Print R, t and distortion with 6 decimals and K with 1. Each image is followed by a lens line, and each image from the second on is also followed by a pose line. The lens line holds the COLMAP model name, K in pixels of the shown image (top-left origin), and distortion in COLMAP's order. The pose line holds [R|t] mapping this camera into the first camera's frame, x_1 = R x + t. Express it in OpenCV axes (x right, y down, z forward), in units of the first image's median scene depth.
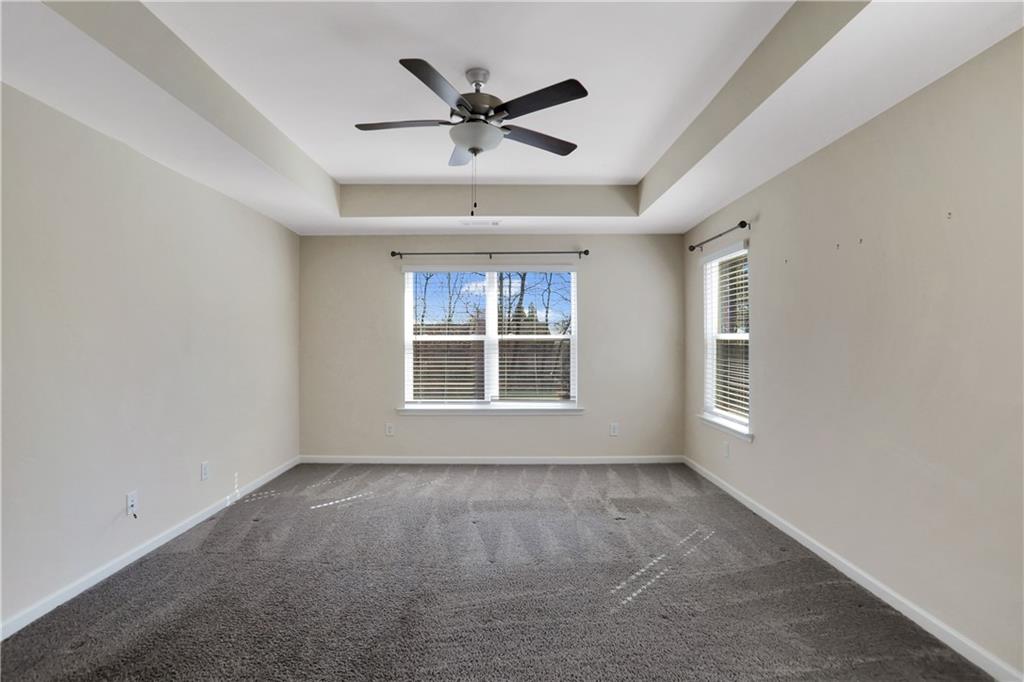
lens RADIAL K [[505.5, 0, 511.2], [0, 505.5, 335.0], [0, 0, 1]] dist [-0.087422, 0.039548]
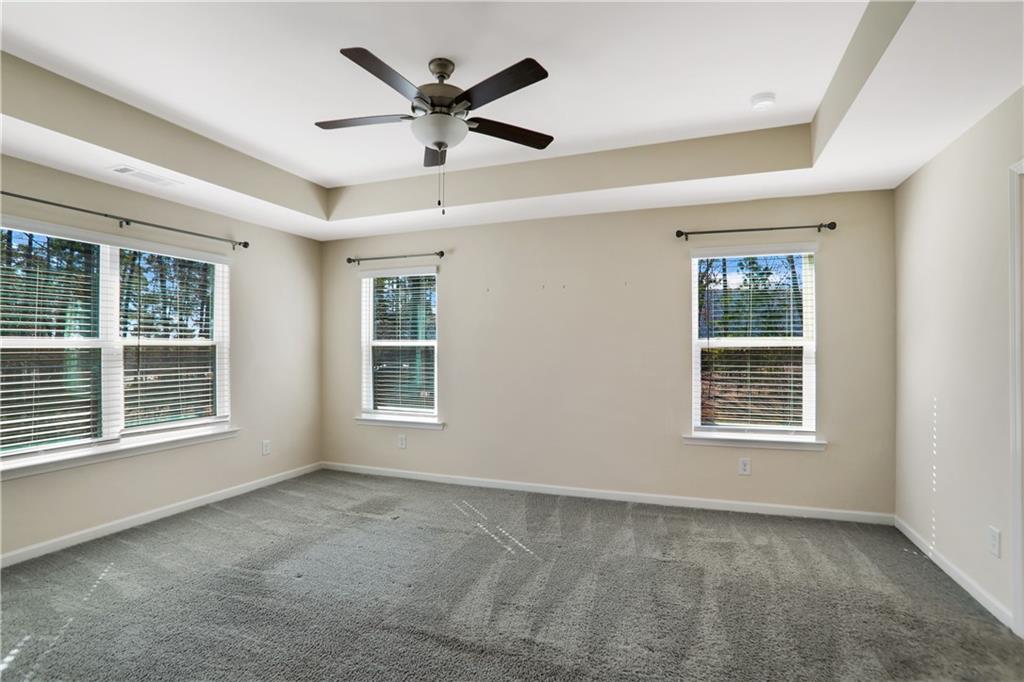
lens RADIAL K [[505.5, 0, 511.2], [0, 505.5, 335.0], [0, 0, 1]] dist [-0.087422, 0.039548]
pose [[0.353679, 0.025892, 0.935008, -0.580116], [-0.007576, 0.999663, -0.024817, 0.008990], [-0.935336, 0.001694, 0.353756, 0.347176]]
